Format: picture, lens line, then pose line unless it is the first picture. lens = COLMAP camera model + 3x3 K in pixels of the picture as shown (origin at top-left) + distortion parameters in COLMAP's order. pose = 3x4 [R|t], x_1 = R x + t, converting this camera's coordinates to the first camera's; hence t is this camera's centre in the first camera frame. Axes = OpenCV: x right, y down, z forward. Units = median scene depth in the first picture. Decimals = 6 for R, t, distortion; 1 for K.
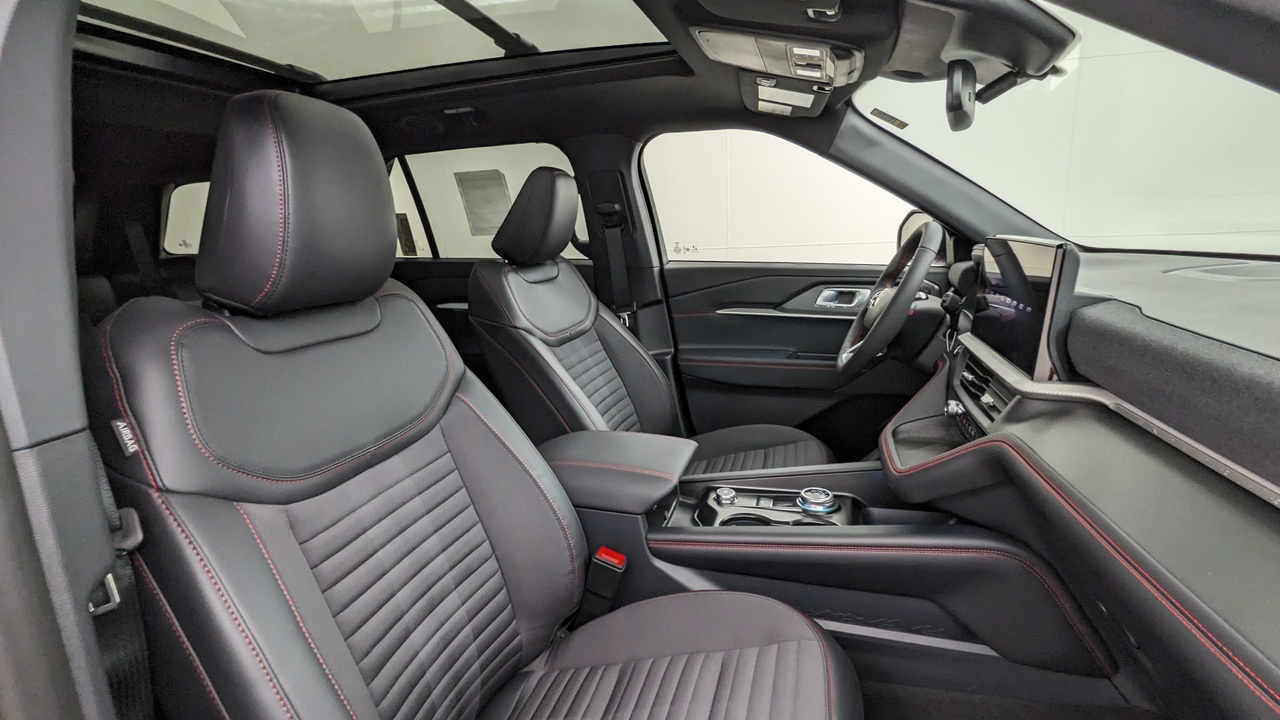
lens RADIAL K [[605.3, 0, 644.0], [0, 605.3, 361.3], [0, 0, 1]] dist [-0.000330, -0.000025]
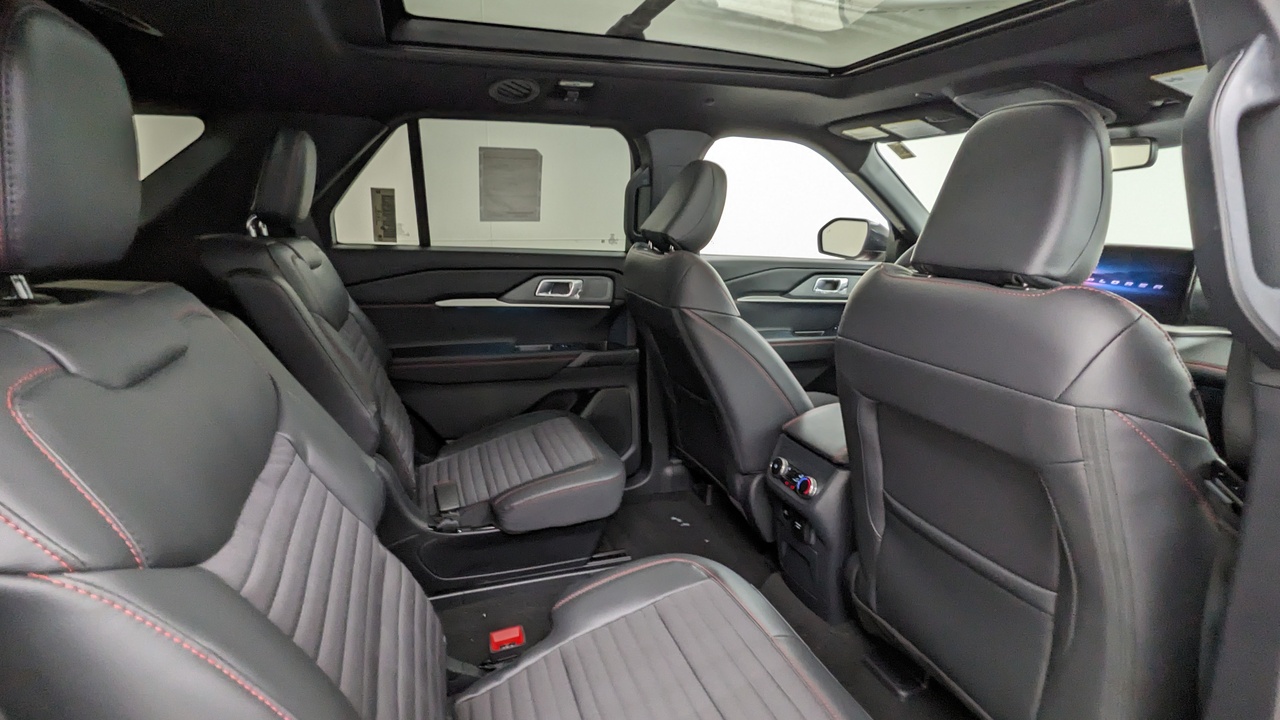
lens RADIAL K [[613.9, 0, 639.7], [0, 613.9, 362.1], [0, 0, 1]] dist [-0.000318, -0.000068]
pose [[0.817462, -0.083000, 0.569971, -0.862309], [0.080375, 0.996319, 0.029810, -0.018447], [-0.570347, 0.021443, 0.821124, 0.210688]]
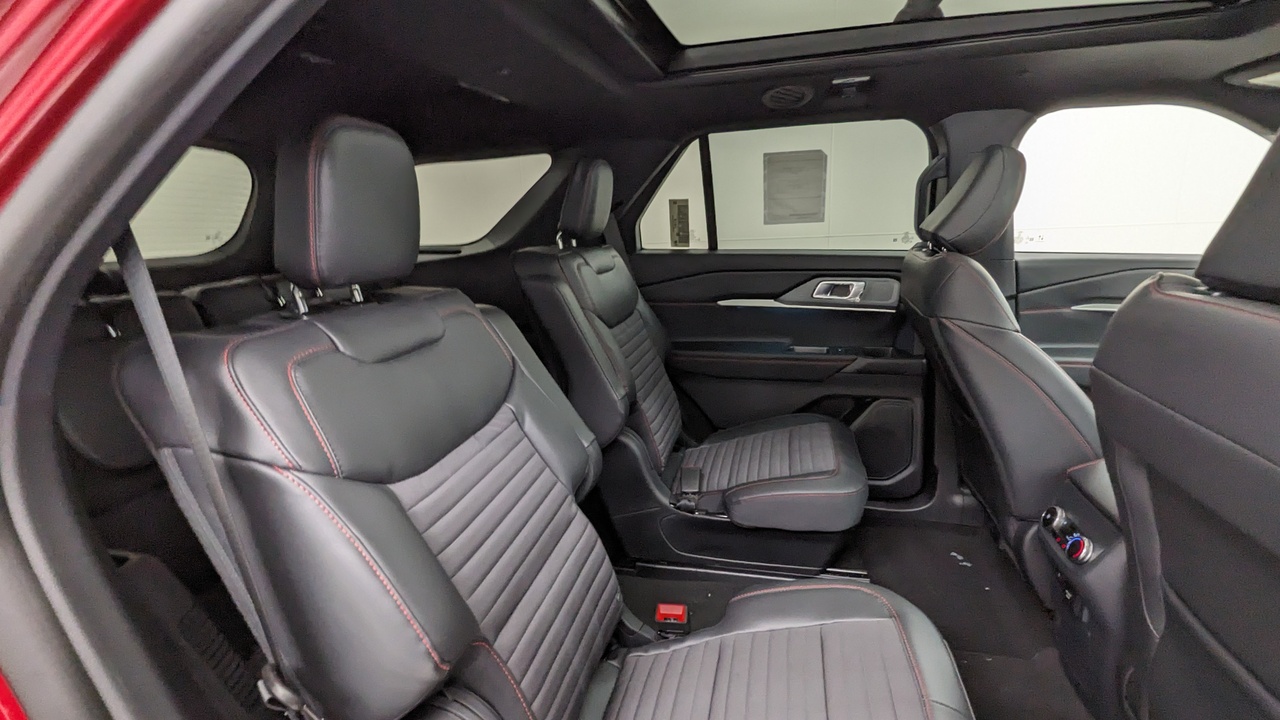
lens RADIAL K [[613.9, 0, 639.7], [0, 613.9, 362.1], [0, 0, 1]] dist [-0.000318, -0.000068]
pose [[0.999036, -0.009456, 0.042871, -0.714740], [0.008888, 0.999870, 0.013426, -0.022190], [-0.042993, -0.013032, 0.998990, 0.128565]]
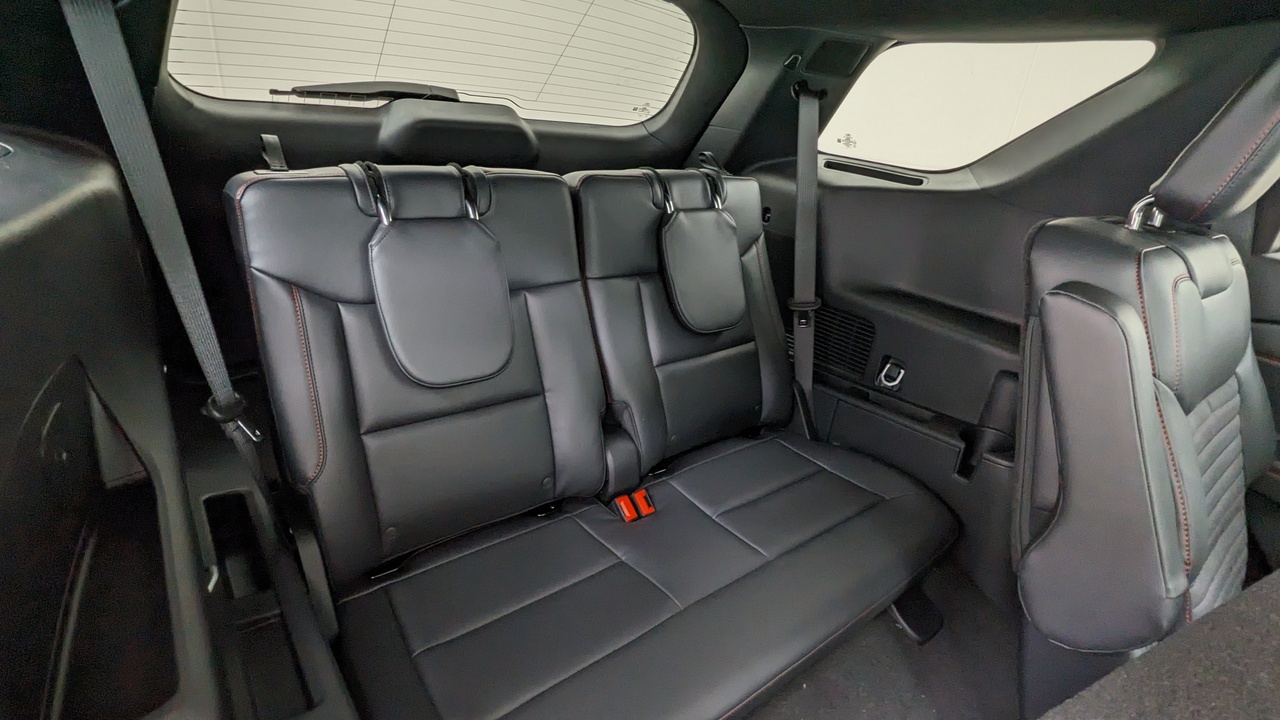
lens RADIAL K [[630.0, 0, 635.4], [0, 630.0, 364.4], [0, 0, 1]] dist [0.000511, 0.000132]
pose [[0.798538, 0.344686, -0.493486, -0.836925], [-0.261235, 0.937036, 0.231774, -0.105141], [0.542303, -0.056164, 0.838303, 0.475046]]
